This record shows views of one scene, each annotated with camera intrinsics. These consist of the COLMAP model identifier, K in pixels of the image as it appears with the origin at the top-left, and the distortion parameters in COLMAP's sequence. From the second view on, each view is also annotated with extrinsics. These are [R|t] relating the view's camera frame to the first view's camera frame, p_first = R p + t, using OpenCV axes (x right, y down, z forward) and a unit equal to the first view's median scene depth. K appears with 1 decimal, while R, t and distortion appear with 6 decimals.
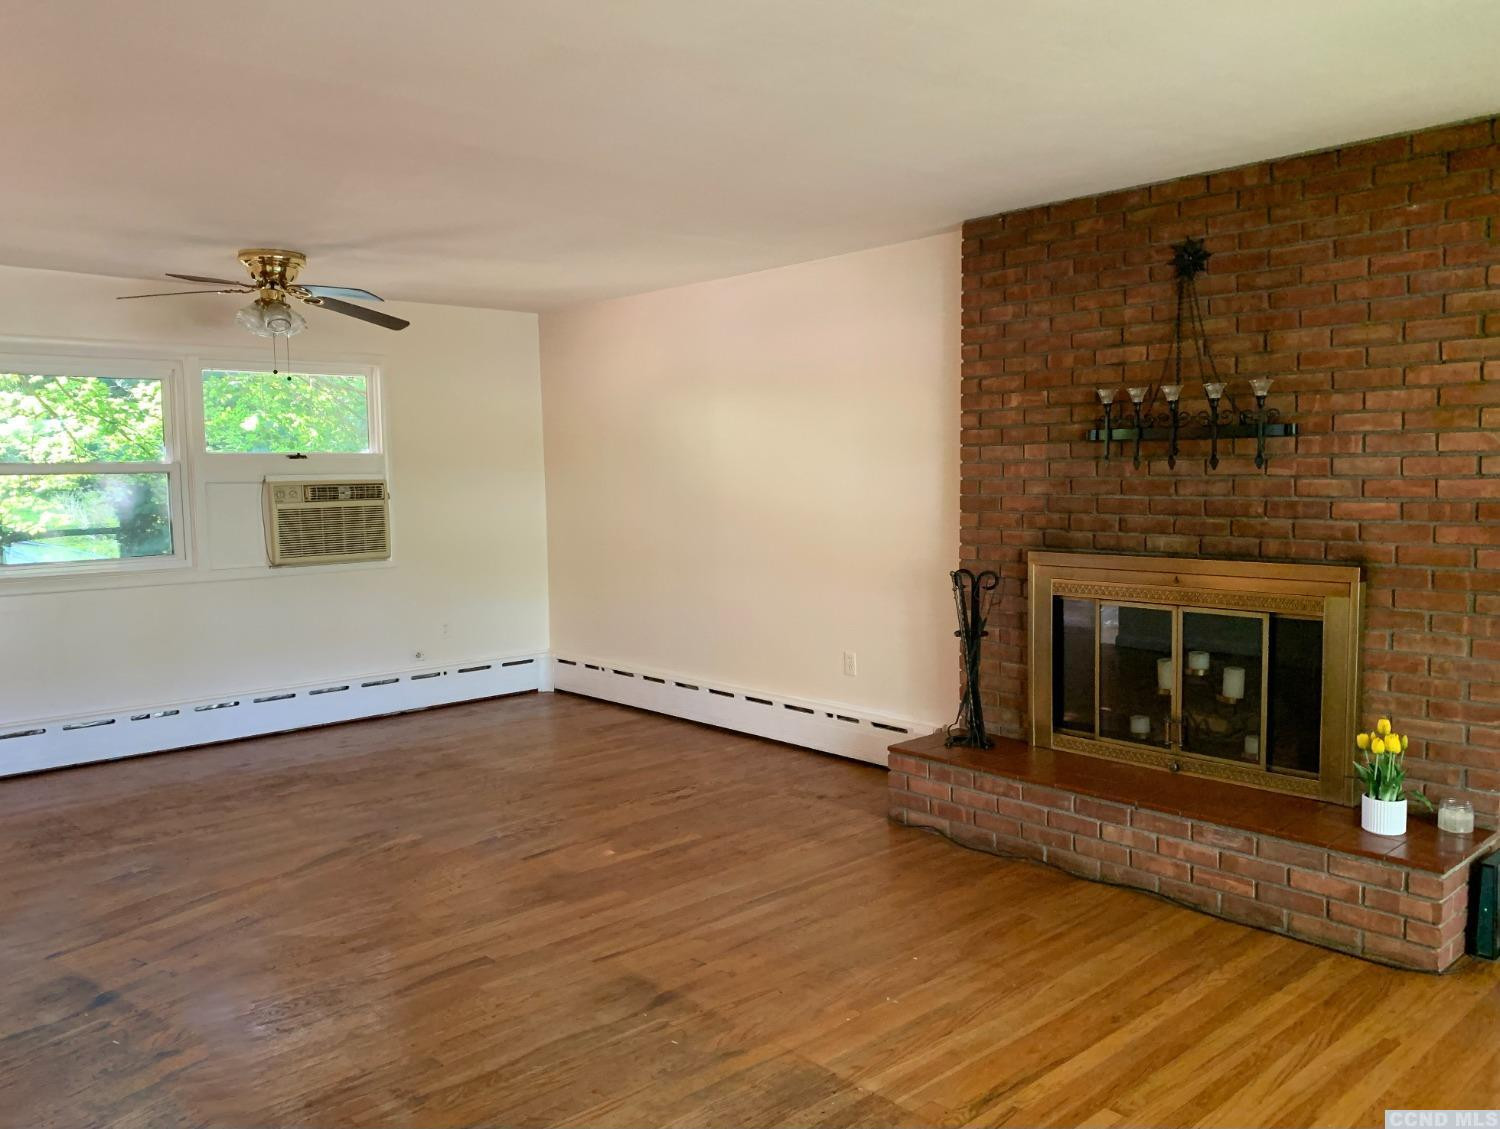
lens RADIAL K [[1194.1, 0, 763.4], [0, 1194.1, 562.6], [0, 0, 1]] dist [0.051112, -0.046425]
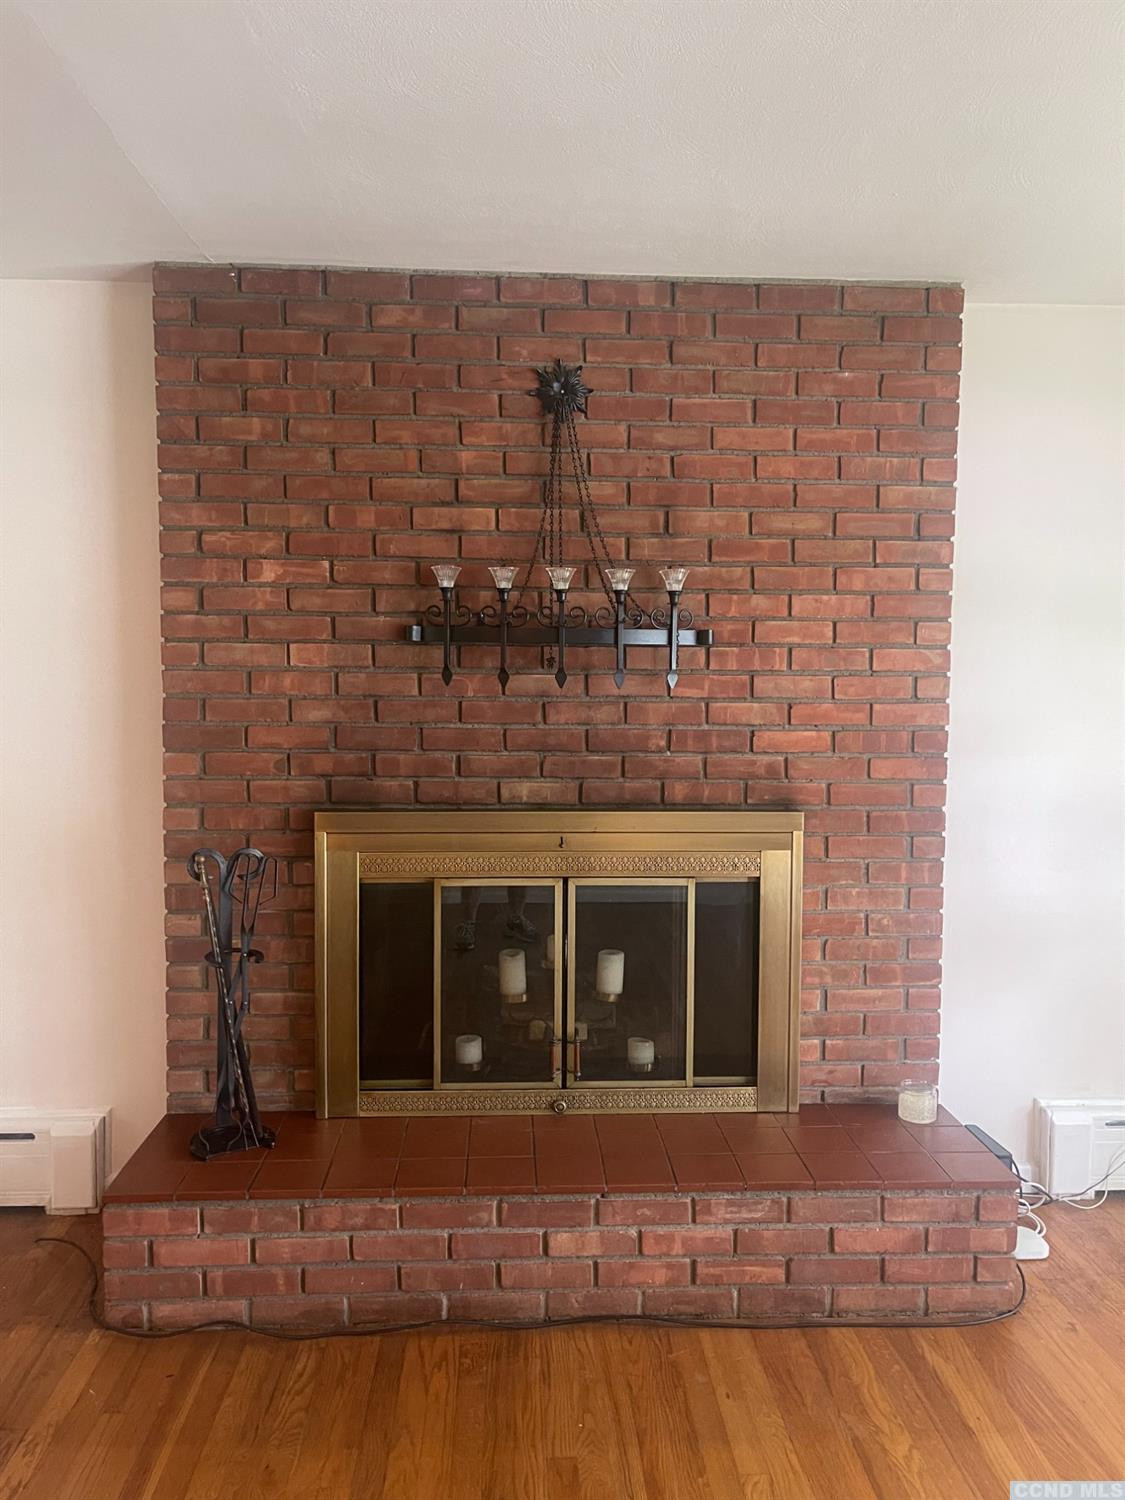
lens RADIAL K [[1157.5, 0, 563.7], [0, 1157.5, 754.1], [0, 0, 1]] dist [0.040017, -0.012629]
pose [[0.642147, -0.030449, 0.765977, -0.182936], [0.046287, 0.998928, 0.000905, -0.039675], [-0.765183, 0.034873, 0.642867, 0.576468]]
